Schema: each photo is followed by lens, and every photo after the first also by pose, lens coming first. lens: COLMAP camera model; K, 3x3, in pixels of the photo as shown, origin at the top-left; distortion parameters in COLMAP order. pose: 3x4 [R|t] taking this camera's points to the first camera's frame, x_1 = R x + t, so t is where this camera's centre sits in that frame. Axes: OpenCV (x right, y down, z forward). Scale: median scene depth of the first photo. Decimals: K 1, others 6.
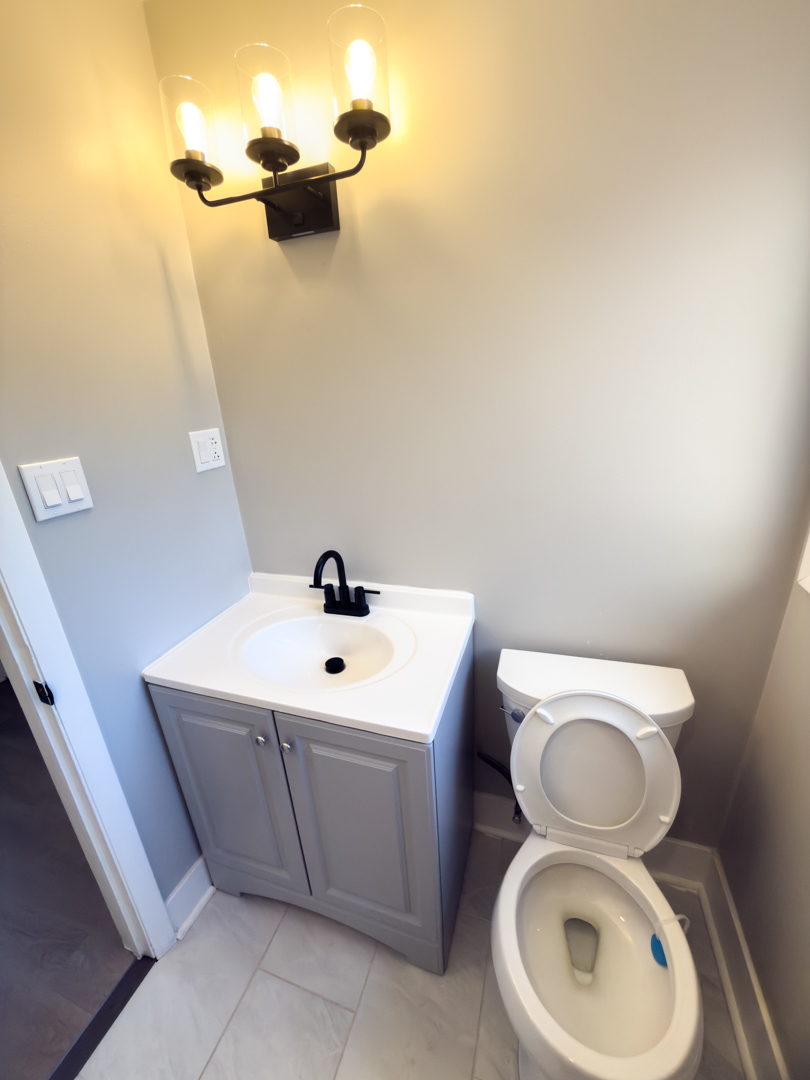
lens RADIAL K [[434.5, 0, 400.6], [0, 434.5, 536.1], [0, 0, 1]] dist [-0.003006, 0.000638]
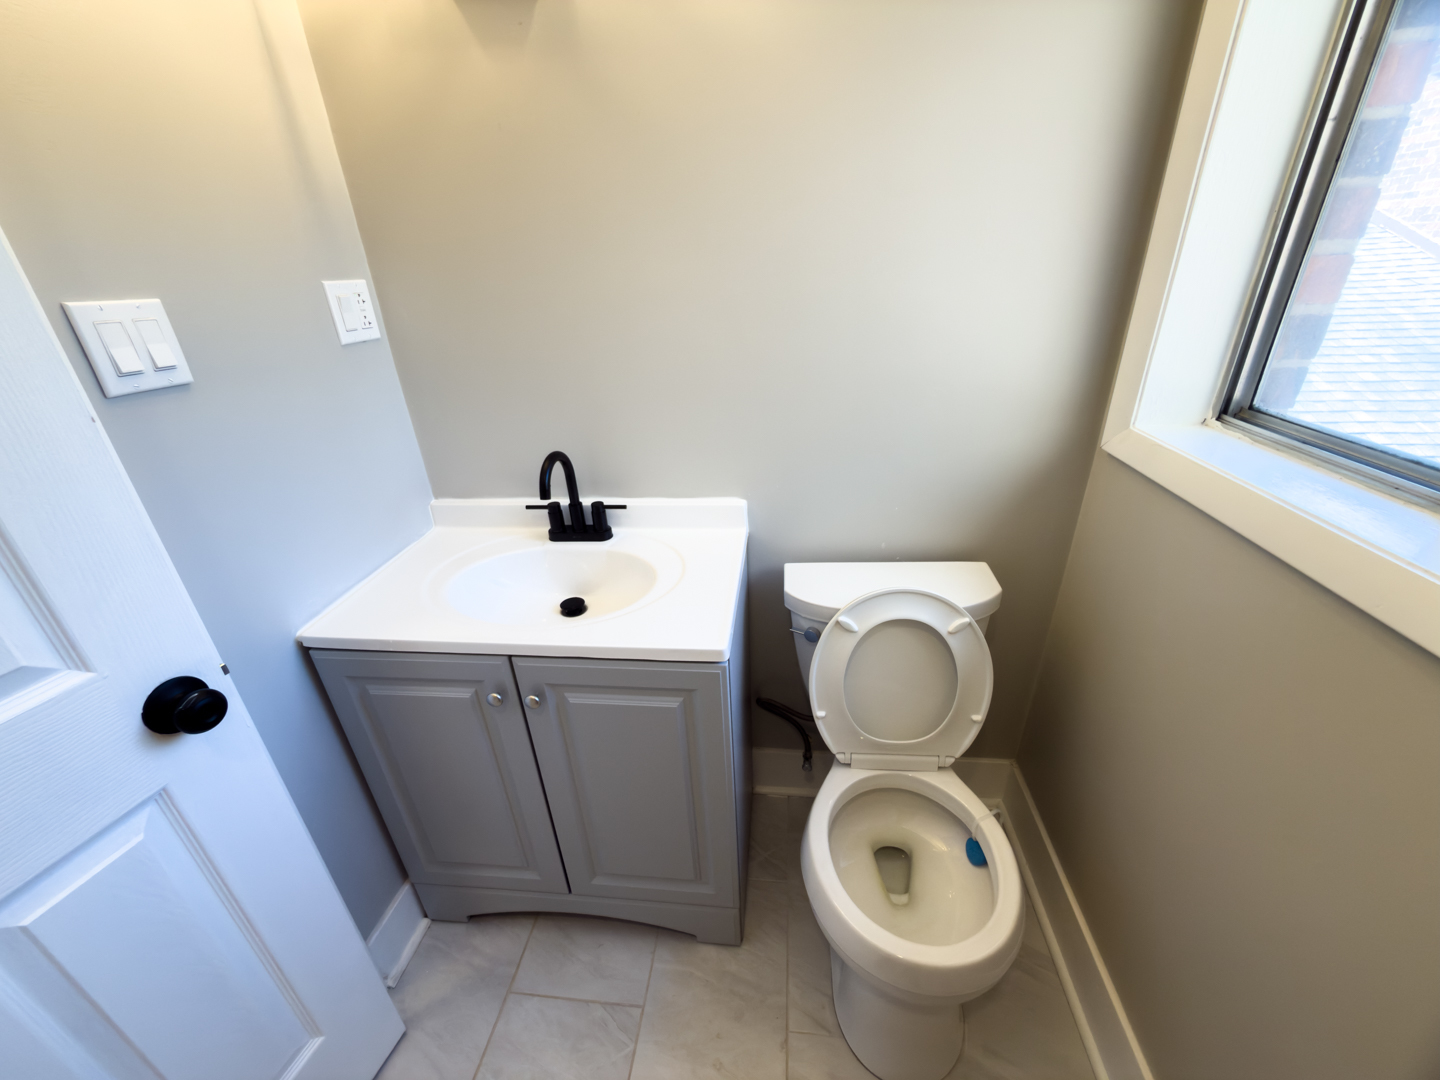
lens RADIAL K [[579.3, 0, 723.1], [0, 579.3, 536.2], [0, 0, 1]] dist [-0.003006, 0.000638]
pose [[0.974777, -0.077843, 0.209164, -0.114128], [0.058106, 0.993398, 0.098913, 0.106032], [-0.215483, -0.084265, 0.972865, -0.029597]]
